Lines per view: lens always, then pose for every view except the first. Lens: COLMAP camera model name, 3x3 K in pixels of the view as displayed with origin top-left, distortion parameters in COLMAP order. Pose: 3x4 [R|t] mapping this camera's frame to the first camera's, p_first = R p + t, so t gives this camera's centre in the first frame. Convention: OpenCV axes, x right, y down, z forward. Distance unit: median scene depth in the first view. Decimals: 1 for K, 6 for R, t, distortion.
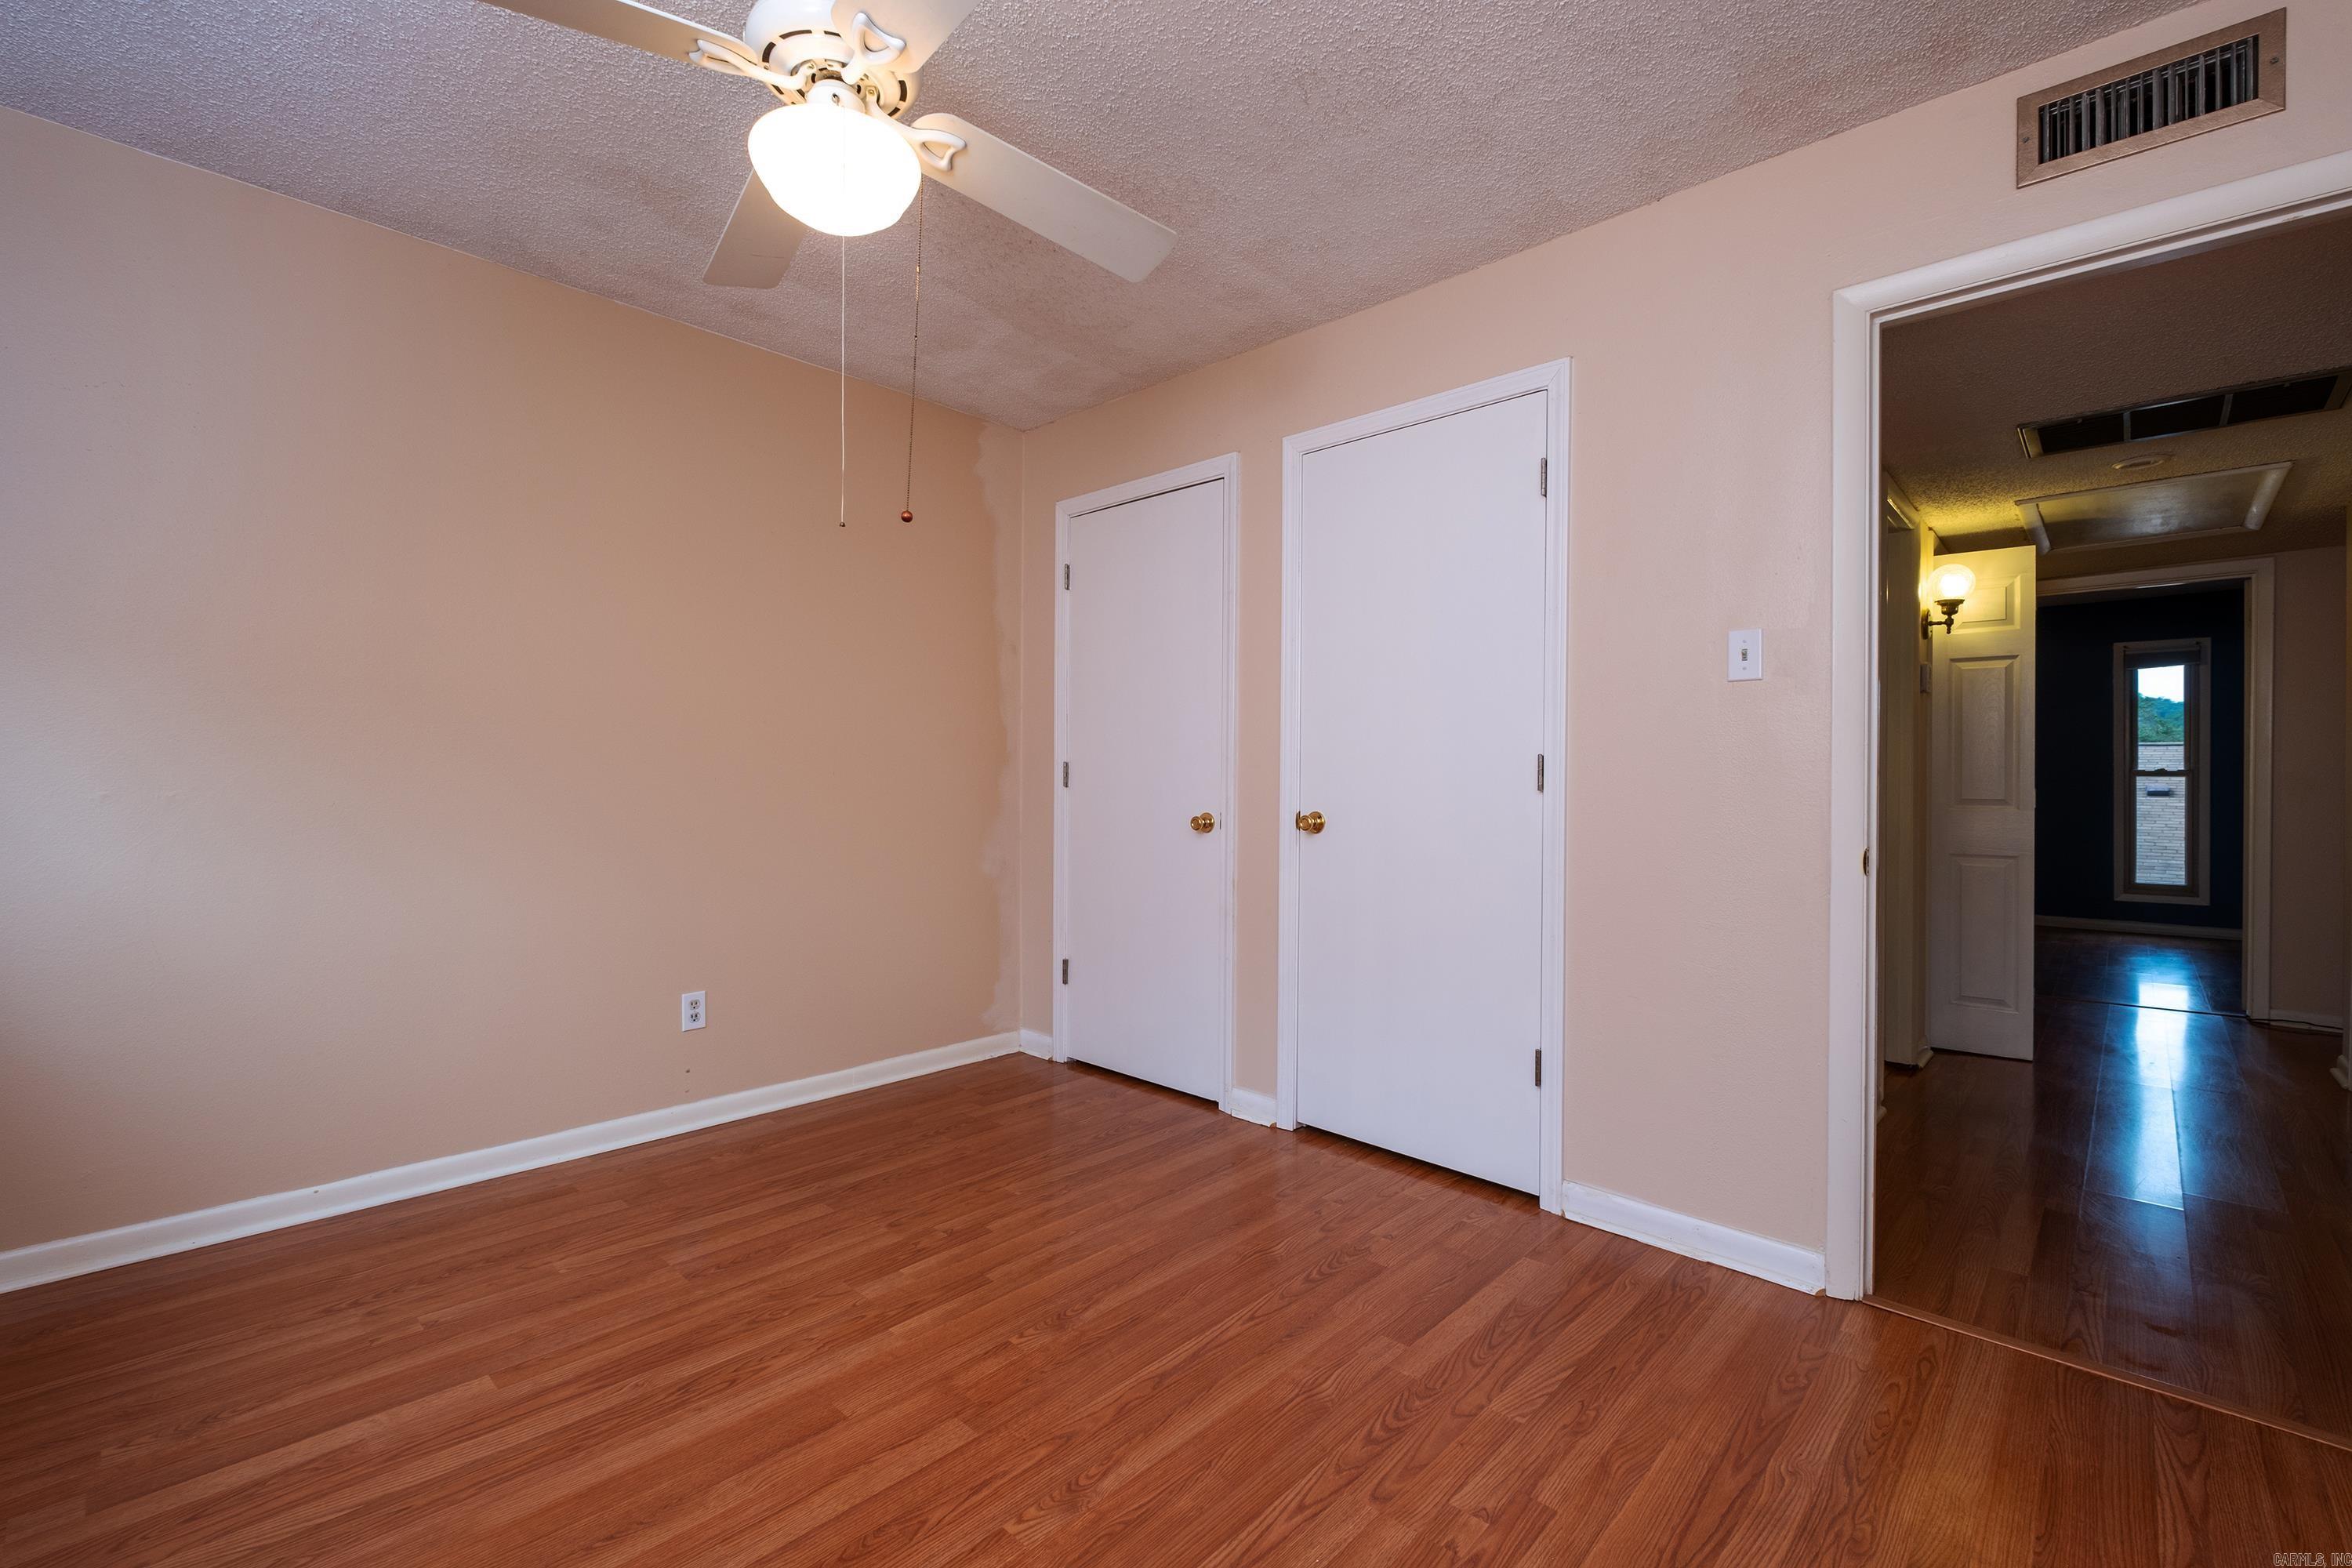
lens RADIAL K [[1011.5, 0, 1171.0], [0, 1011.5, 778.4], [0, 0, 1]] dist [-0.002590, -0.001977]
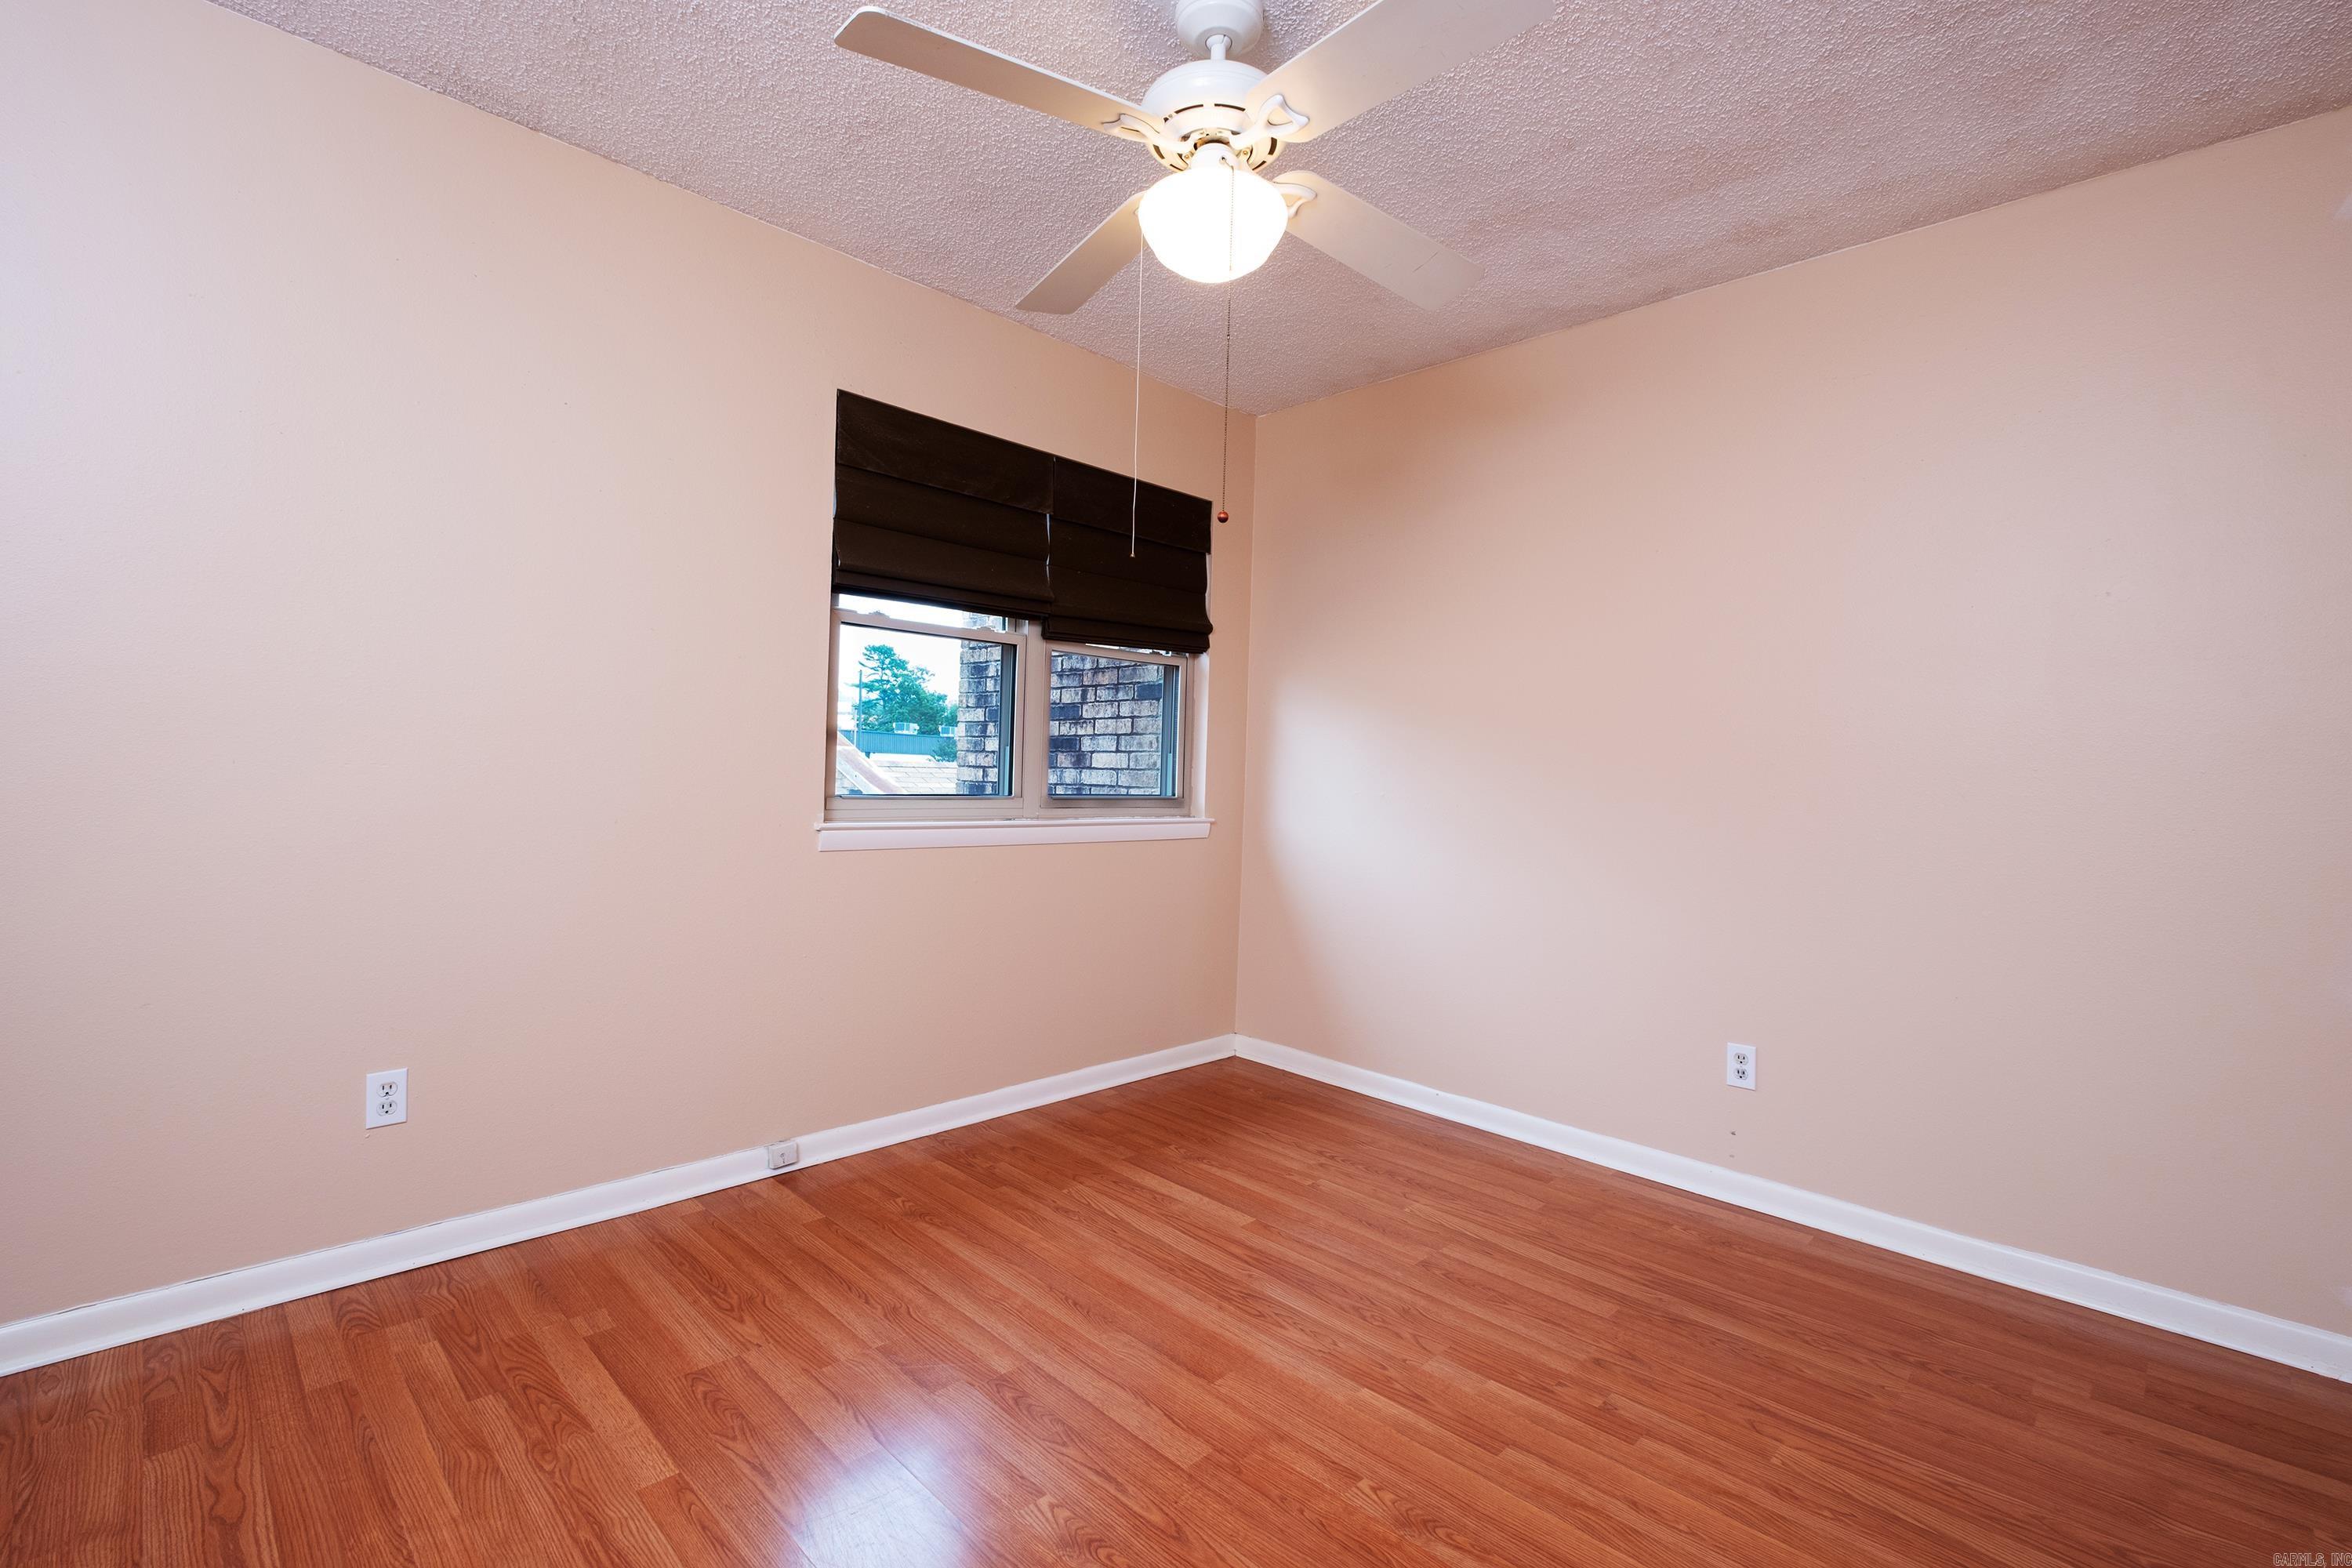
lens RADIAL K [[1011.5, 0, 1174.4], [0, 1011.5, 776.9], [0, 0, 1]] dist [-0.002590, -0.001977]
pose [[-0.024404, -0.004502, -0.999692, 0.636901], [-0.034075, 0.999413, -0.003669, 0.002781], [0.999121, 0.033975, -0.024543, 0.828348]]
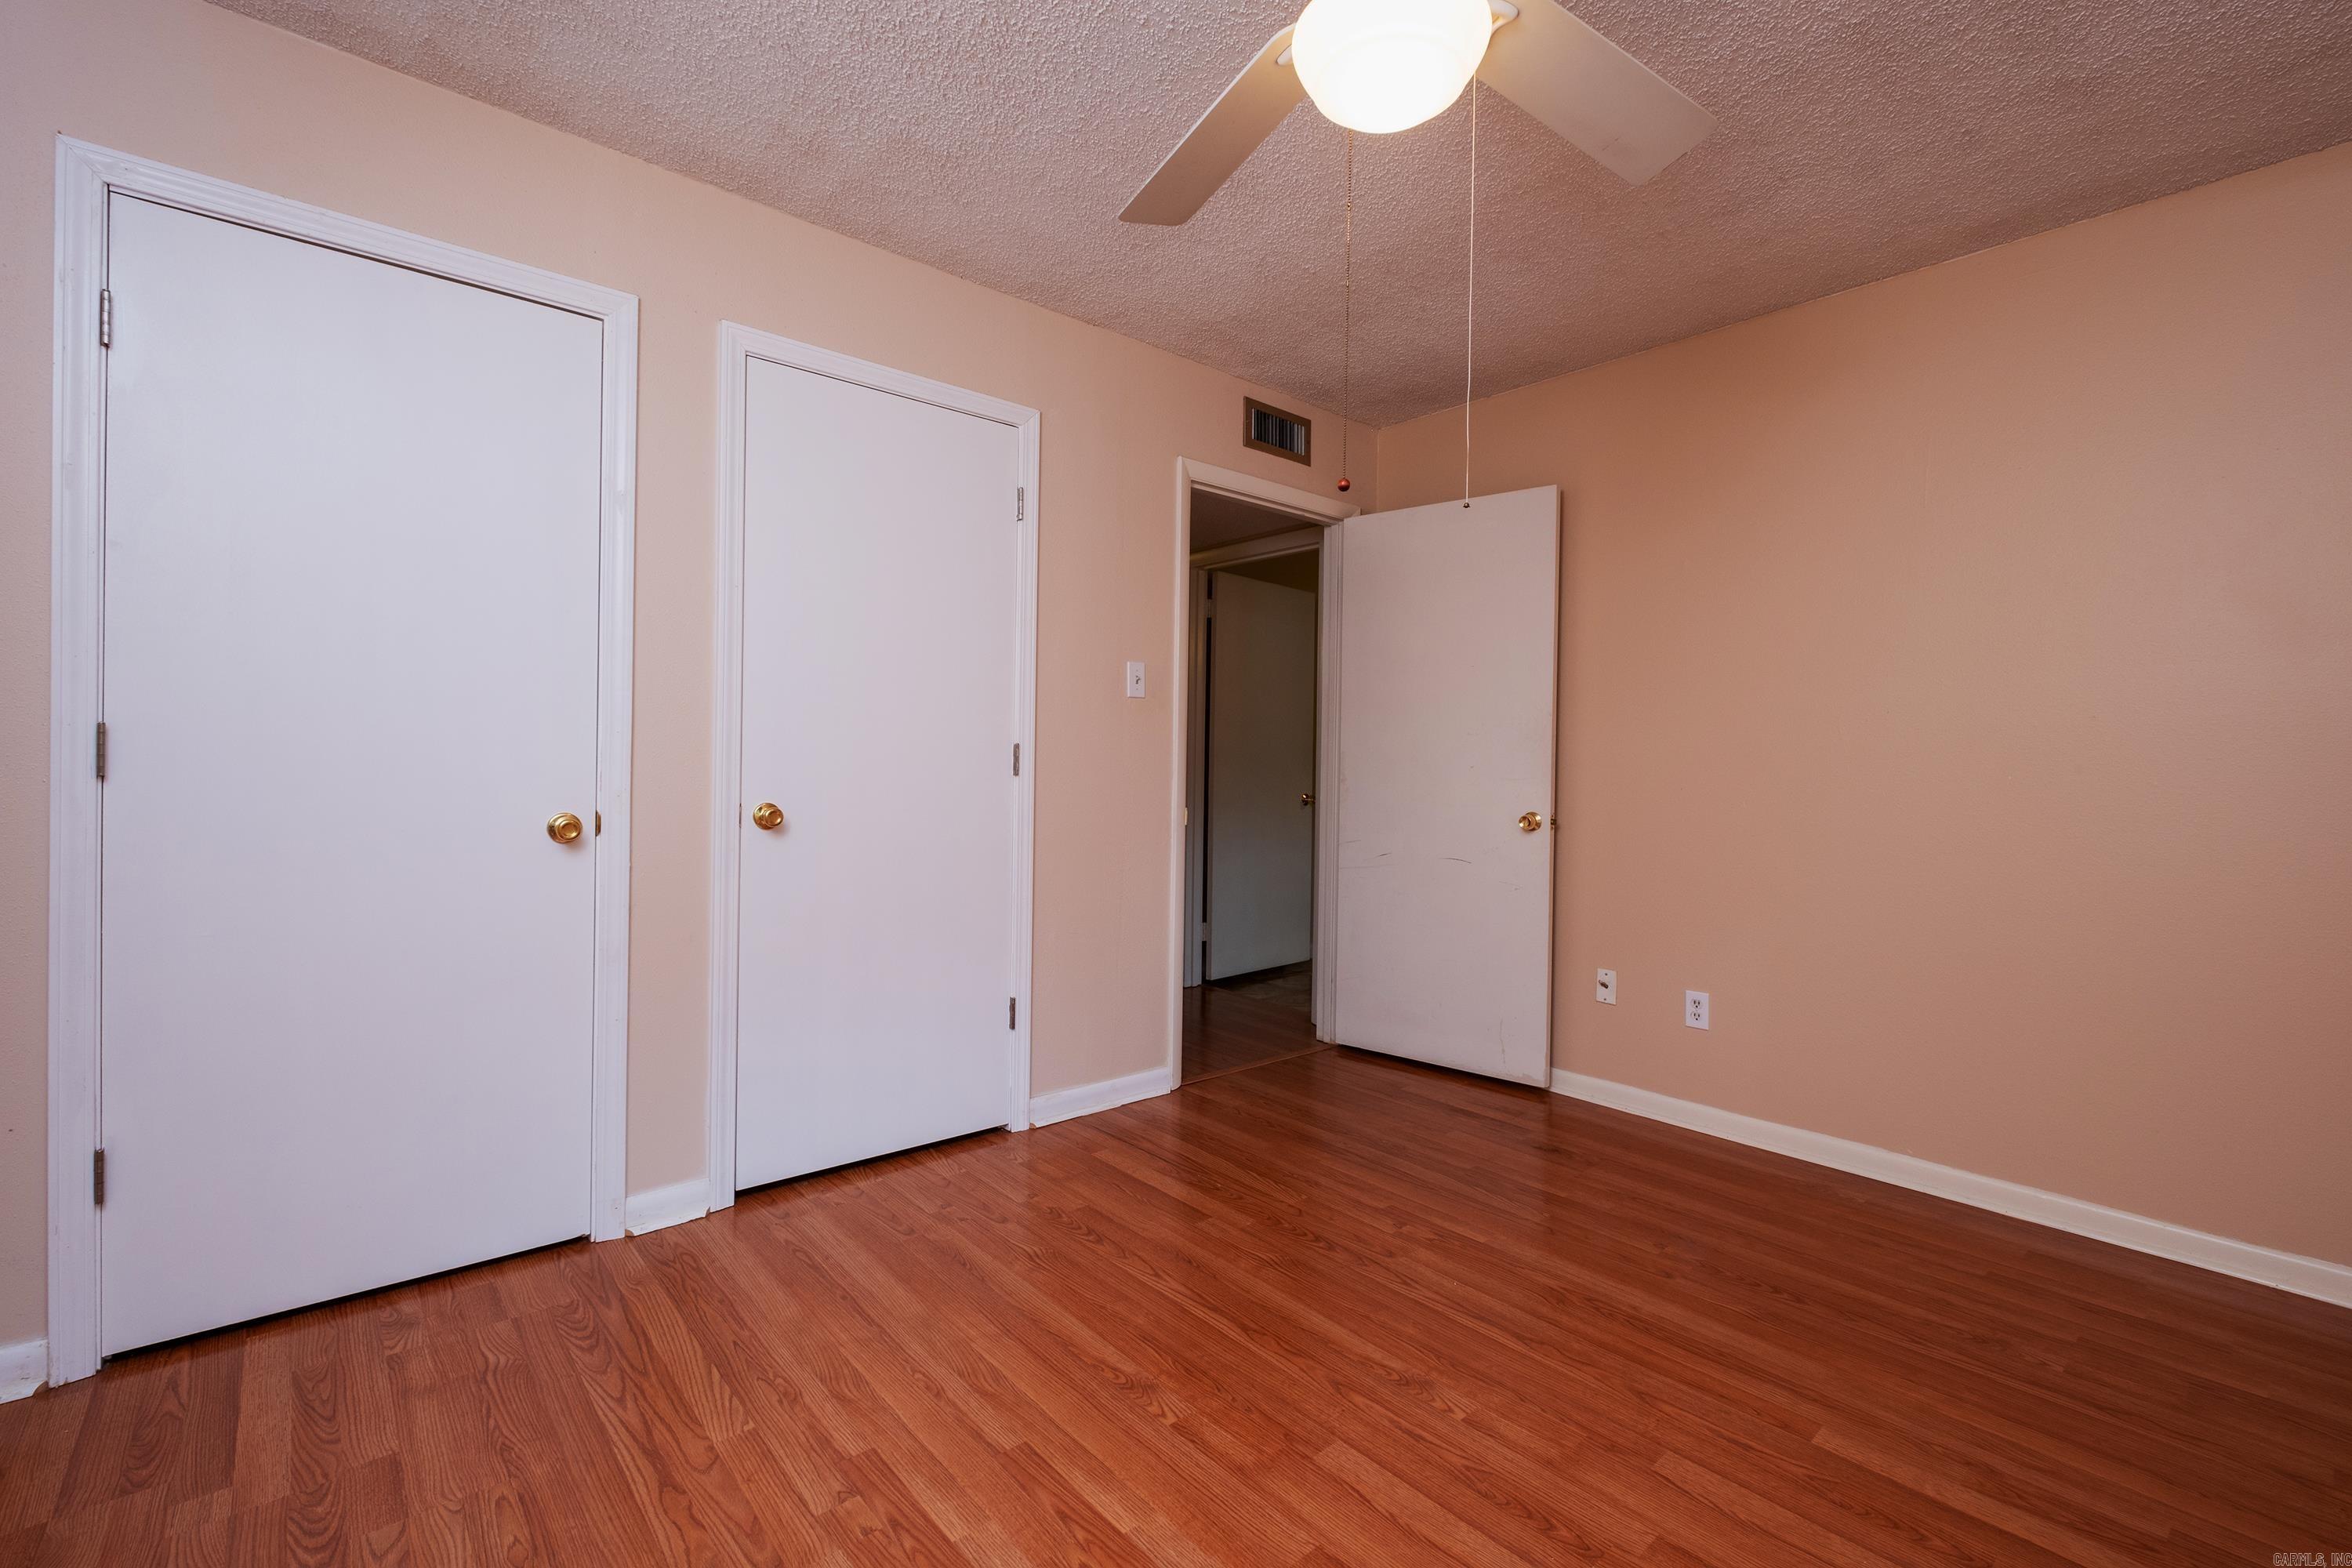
lens RADIAL K [[1011.5, 0, 1168.3], [0, 1011.5, 794.9], [0, 0, 1]] dist [-0.002590, -0.001977]
pose [[0.098699, -0.032960, 0.994571, -0.974656], [-0.009509, 0.999374, 0.034063, -0.009481], [-0.995072, -0.012819, 0.098323, 0.899947]]
